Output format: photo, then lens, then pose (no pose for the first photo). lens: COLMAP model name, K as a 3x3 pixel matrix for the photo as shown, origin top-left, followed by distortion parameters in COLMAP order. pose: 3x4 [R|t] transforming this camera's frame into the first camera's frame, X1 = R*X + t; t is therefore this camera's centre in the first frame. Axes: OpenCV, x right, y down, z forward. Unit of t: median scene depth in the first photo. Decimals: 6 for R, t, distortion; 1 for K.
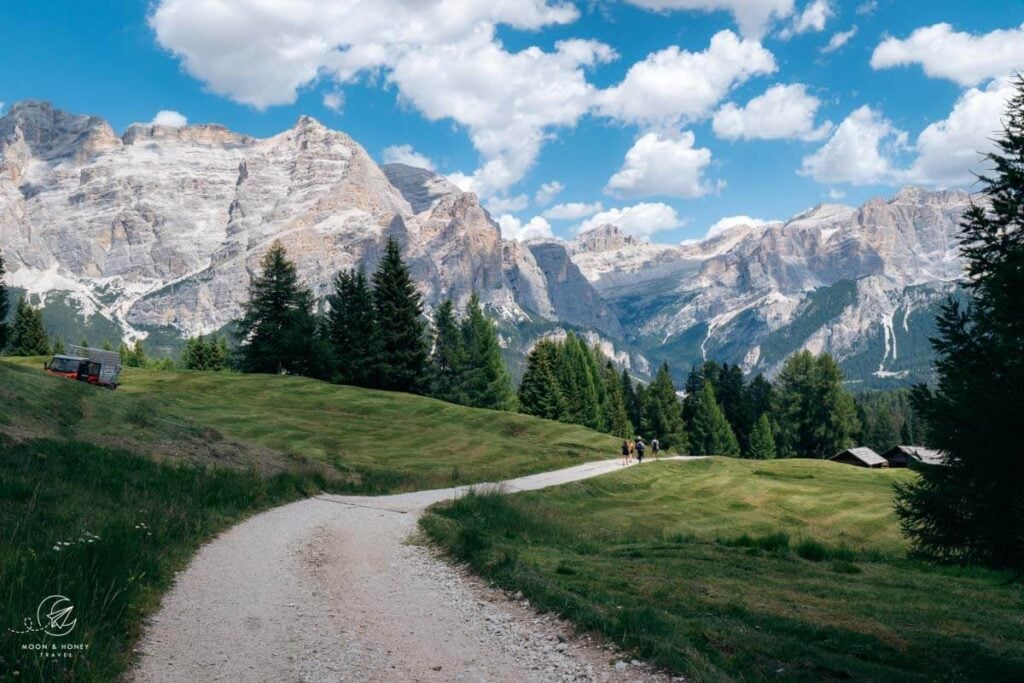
lens RADIAL K [[947.8, 0, 513.3], [0, 947.8, 328.3], [0, 0, 1]] dist [0.002083, 0.006334]
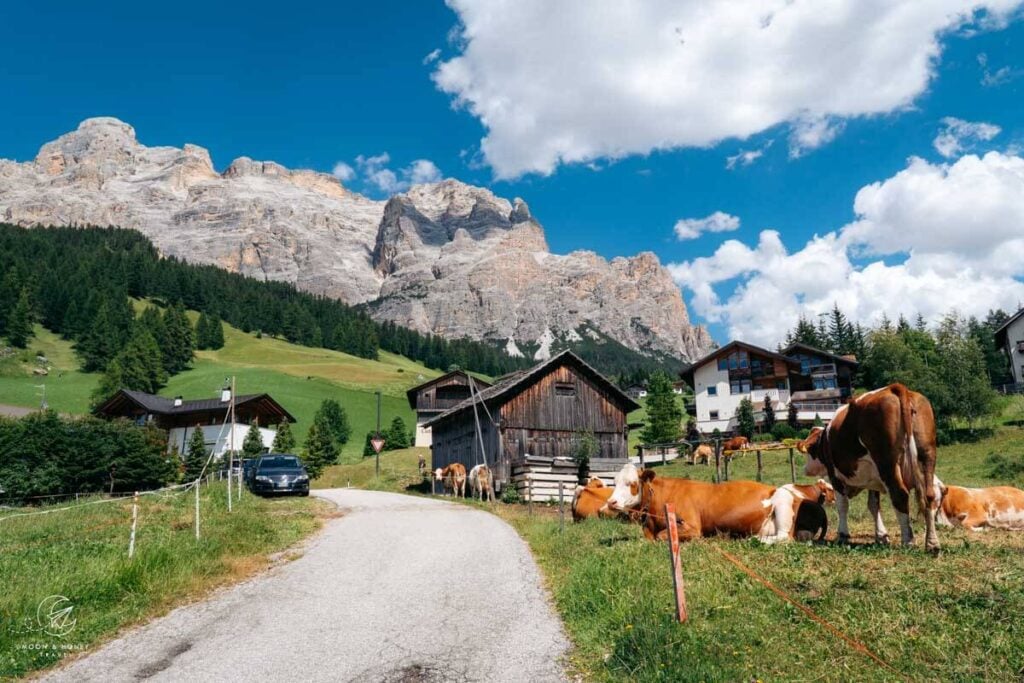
lens RADIAL K [[739.7, 0, 512.0], [0, 739.7, 341.5], [0, 0, 1]] dist [0.000703, -0.000321]
pose [[0.974121, 0.047389, 0.221004, -0.338734], [0.002448, 0.975505, -0.219962, 0.097209], [-0.226014, 0.214810, 0.950144, 0.401775]]
